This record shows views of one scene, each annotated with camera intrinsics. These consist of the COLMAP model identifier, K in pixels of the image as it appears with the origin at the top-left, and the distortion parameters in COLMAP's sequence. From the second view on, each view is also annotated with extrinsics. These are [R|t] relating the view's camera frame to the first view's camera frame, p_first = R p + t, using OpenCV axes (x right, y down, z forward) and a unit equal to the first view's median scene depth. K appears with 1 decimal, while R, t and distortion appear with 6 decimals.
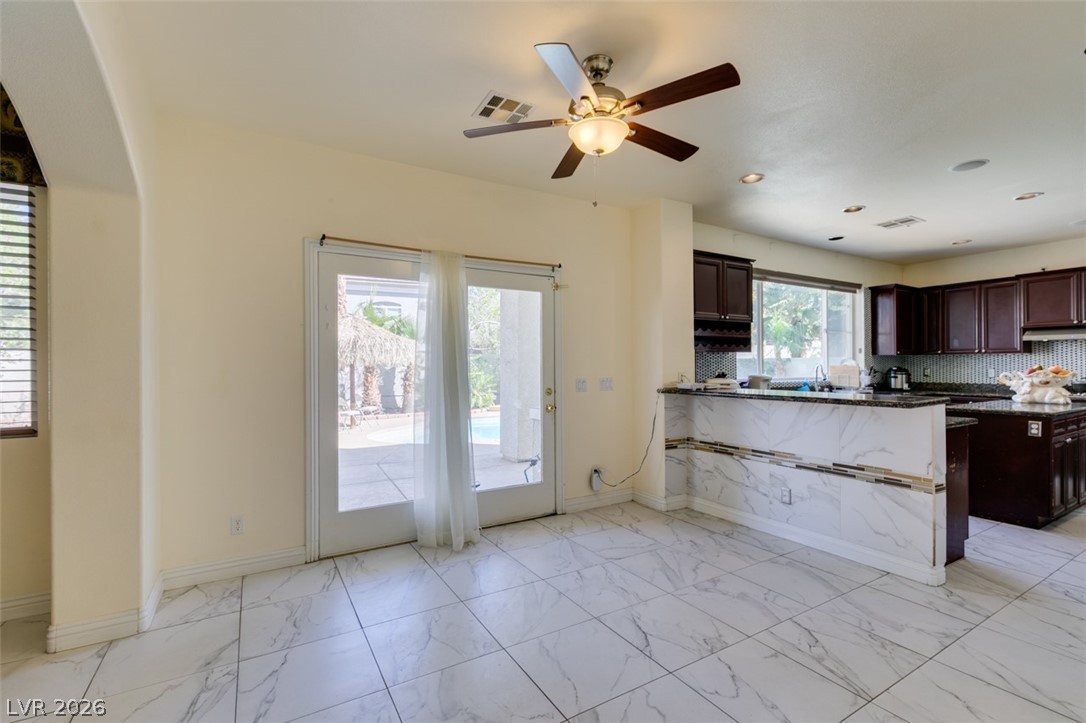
lens RADIAL K [[484.1, 0, 543.4], [0, 484.1, 363.7], [0, 0, 1]] dist [-0.000475, -0.000368]
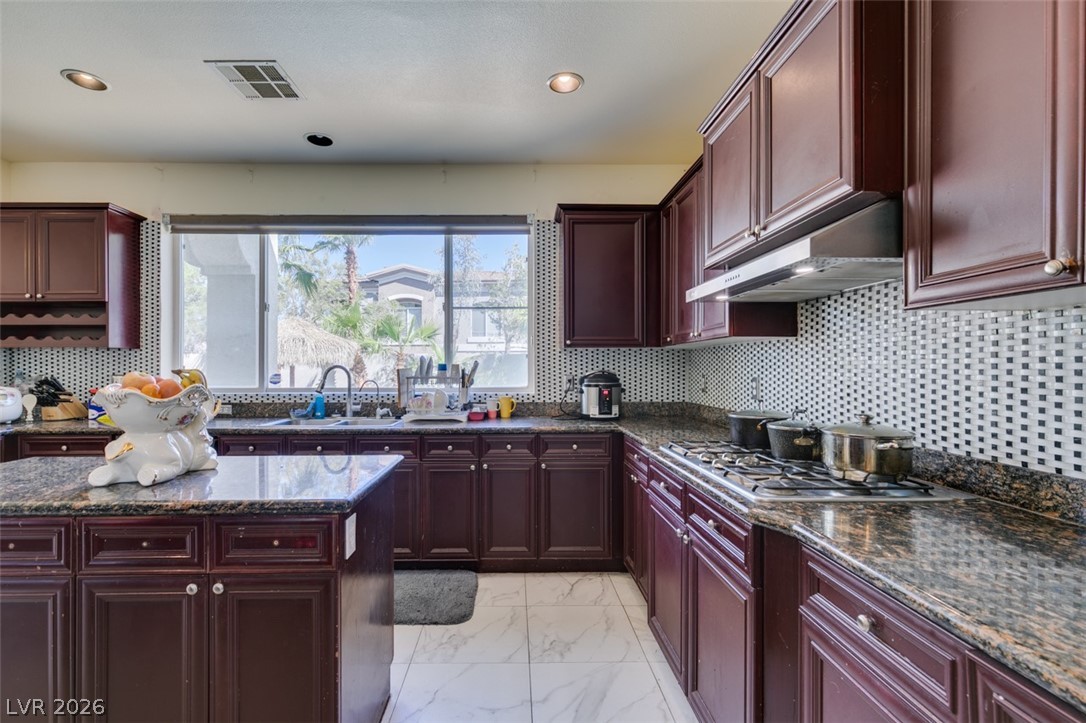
lens RADIAL K [[486.7, 0, 541.8], [0, 486.7, 369.8], [0, 0, 1]] dist [0.003415, -0.000366]
pose [[0.865826, 0.006532, -0.500302, 1.515916], [-0.000897, 0.999933, 0.011504, -0.001848], [0.500344, -0.009512, 0.865775, 0.875987]]
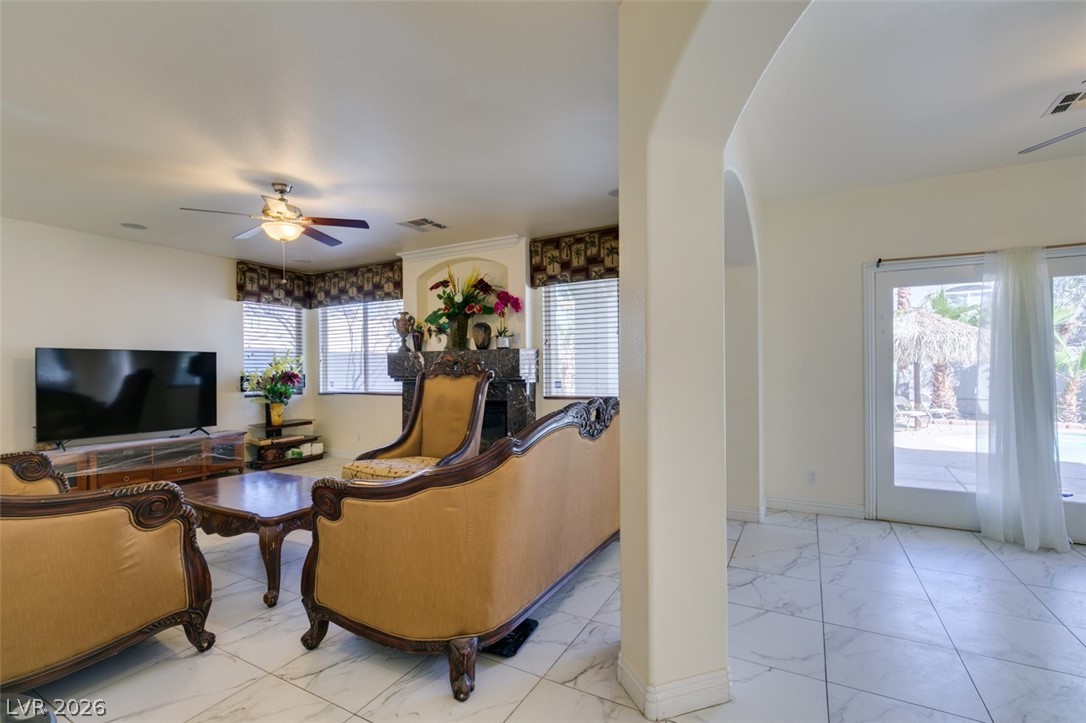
lens RADIAL K [[486.7, 0, 541.8], [0, 486.7, 369.8], [0, 0, 1]] dist [0.003415, -0.000366]
pose [[0.506686, 0.004020, -0.862121, 0.140422], [0.009461, 0.999903, 0.010223, -0.002024], [0.862078, -0.013336, 0.506599, -0.290805]]
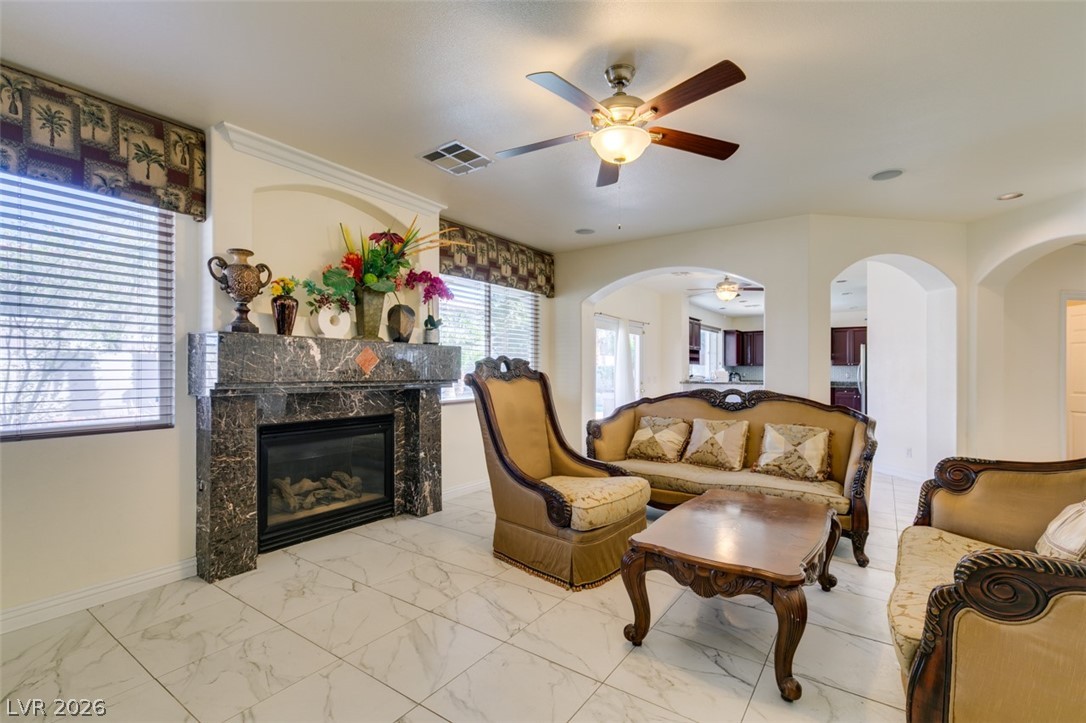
lens RADIAL K [[486.7, 0, 541.8], [0, 486.7, 369.8], [0, 0, 1]] dist [0.003415, -0.000366]
pose [[0.912455, 0.007365, 0.409110, -1.239140], [-0.008110, 0.999967, 0.000087, 0.005001], [-0.409096, -0.003397, 0.912485, -0.738270]]
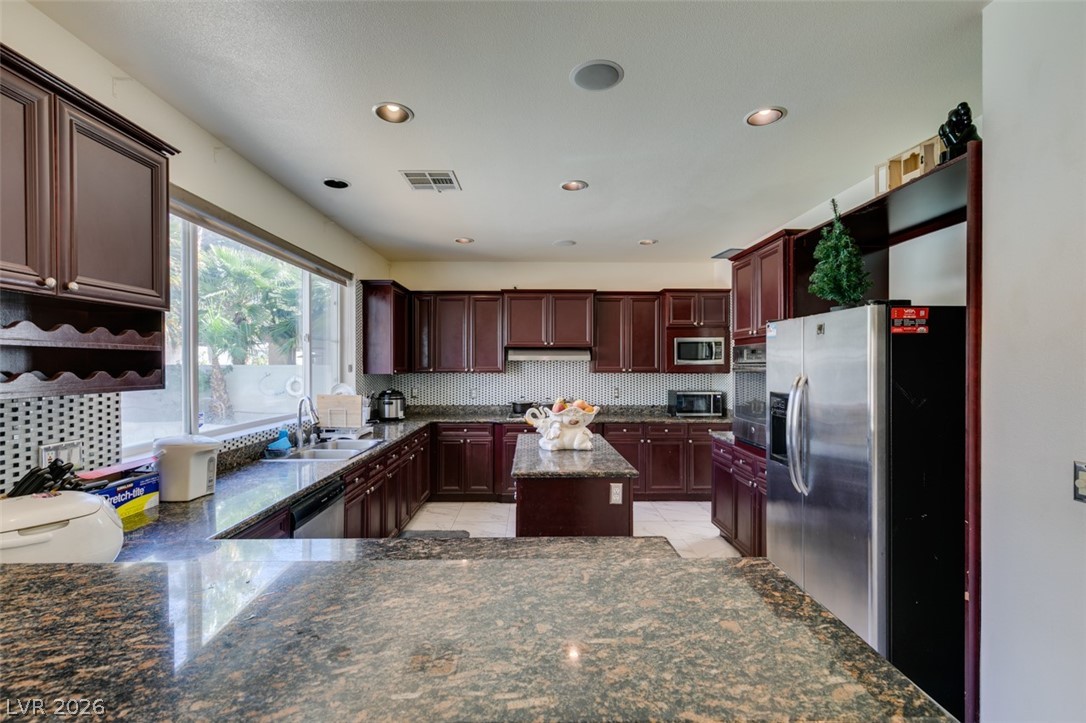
lens RADIAL K [[484.8, 0, 541.1], [0, 484.8, 365.5], [0, 0, 1]] dist [0.004935, -0.000160]
pose [[0.497935, 0.003054, 0.867209, 0.295137], [-0.005588, 0.999984, -0.000313, -0.052567], [-0.867196, -0.004690, 0.497945, 0.666008]]
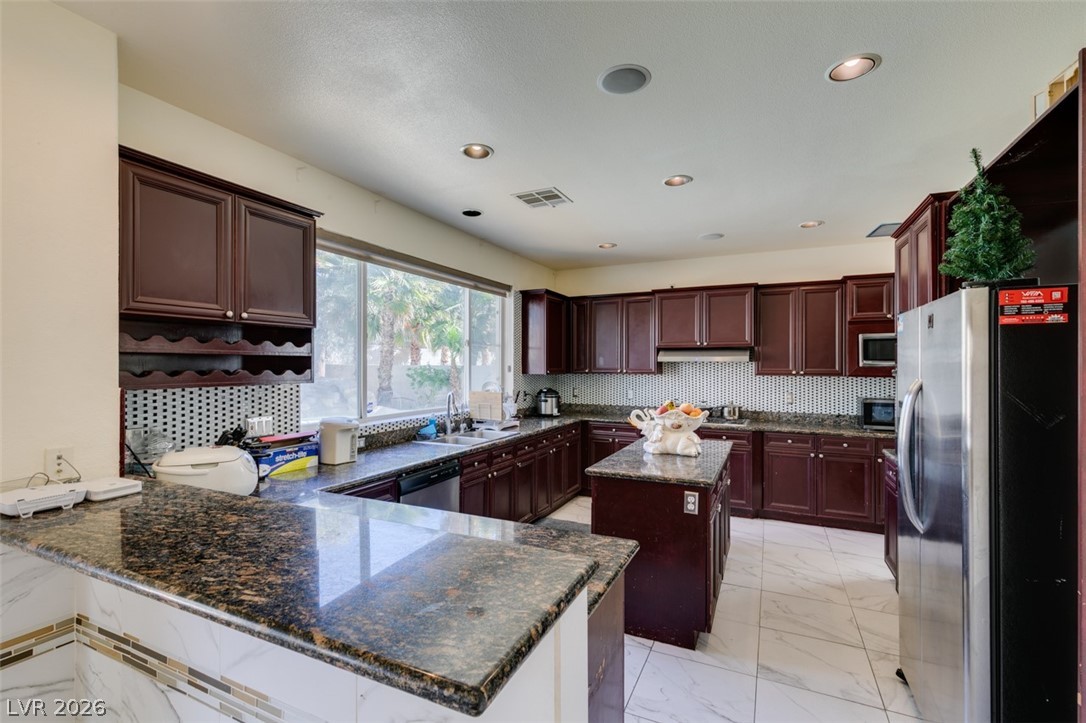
lens RADIAL K [[487.6, 0, 540.9], [0, 487.6, 364.8], [0, 0, 1]] dist [0.004641, -0.000353]
pose [[0.832444, 0.006702, 0.554069, 0.408428], [-0.007564, 0.999971, -0.000731, -0.054731], [-0.554058, -0.003583, 0.832470, 0.488943]]
